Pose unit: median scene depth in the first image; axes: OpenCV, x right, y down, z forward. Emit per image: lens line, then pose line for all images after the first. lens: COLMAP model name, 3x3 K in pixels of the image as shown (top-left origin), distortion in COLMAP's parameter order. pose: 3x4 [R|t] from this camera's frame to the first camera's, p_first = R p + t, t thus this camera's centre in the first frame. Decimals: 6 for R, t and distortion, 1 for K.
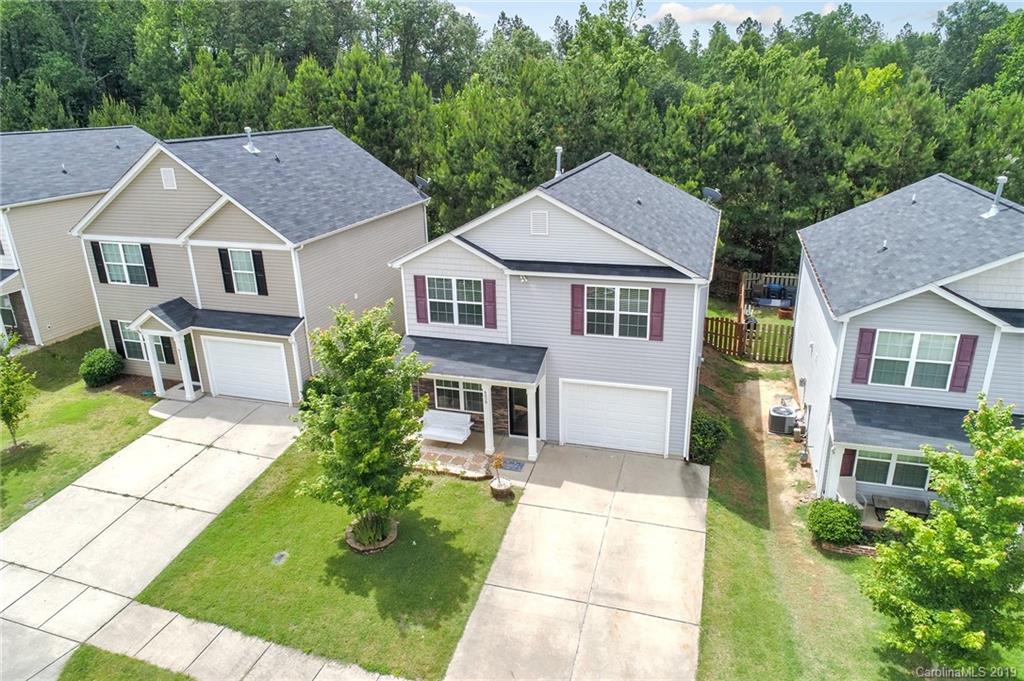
lens RADIAL K [[688.5, 0, 509.3], [0, 688.5, 346.5], [0, 0, 1]] dist [-0.000685, 0.000841]
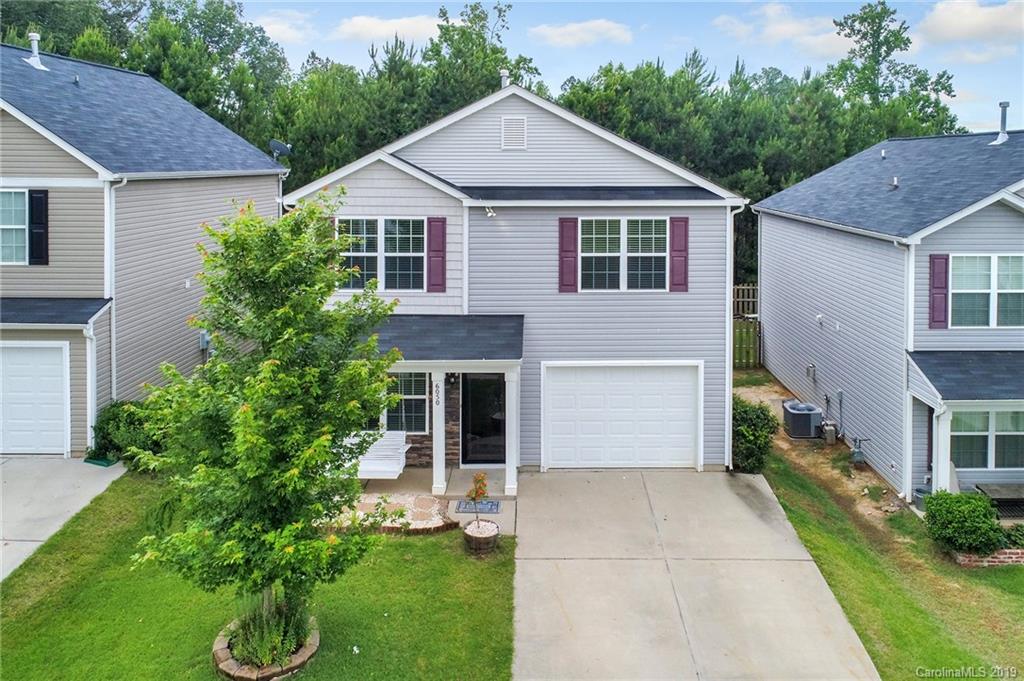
lens RADIAL K [[792.7, 0, 555.6], [0, 792.7, 178.8], [0, 0, 1]] dist [-0.005494, 0.005414]
pose [[0.949791, 0.023000, 0.312038, -0.167002], [0.081495, 0.944687, -0.317688, 0.129425], [-0.302085, 0.327167, 0.895381, 0.248961]]
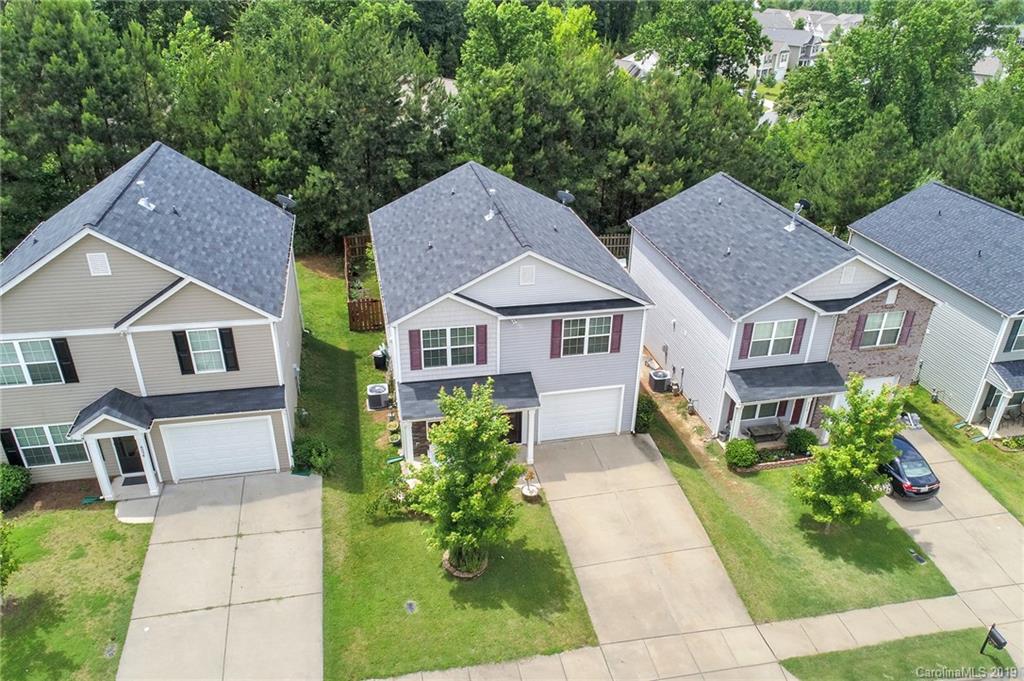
lens RADIAL K [[767.2, 0, 561.6], [0, 767.2, 380.3], [0, 0, 1]] dist [0.002975, -0.009425]
pose [[0.837582, -0.211924, 0.503533, -0.593336], [0.121298, 0.970829, 0.206829, -0.261452], [-0.532676, -0.112158, 0.838854, -0.160989]]
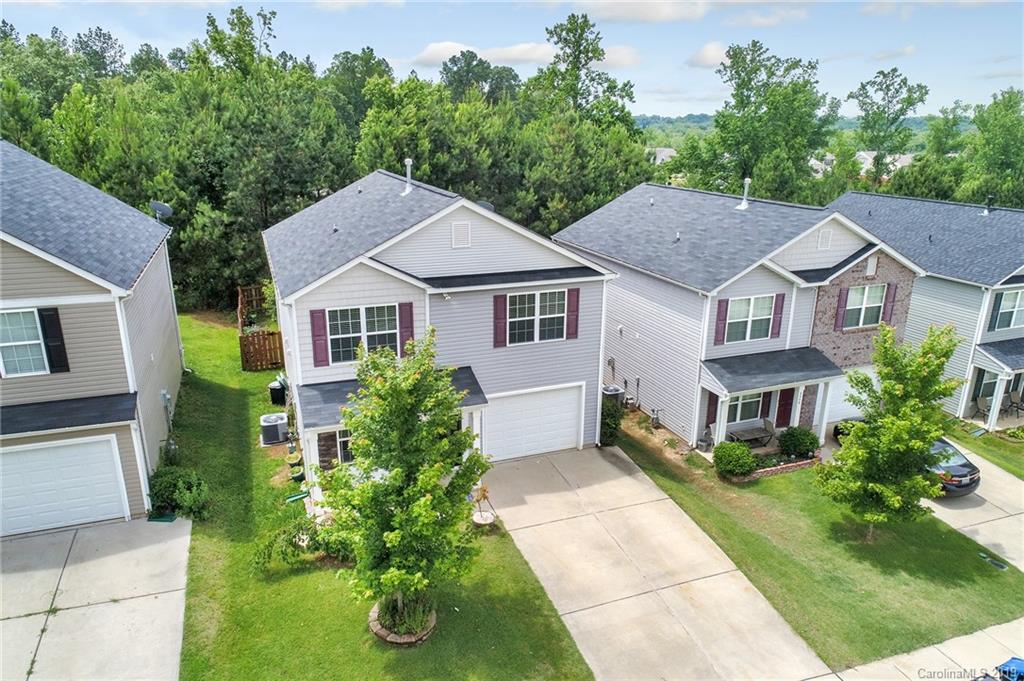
lens RADIAL K [[688.5, 0, 509.3], [0, 688.5, 345.4], [0, 0, 1]] dist [-0.000685, 0.000841]
pose [[0.781643, -0.159193, 0.603069, -0.480552], [0.187264, 0.982170, 0.016551, -0.032883], [-0.594951, 0.099996, 0.797517, 0.216186]]
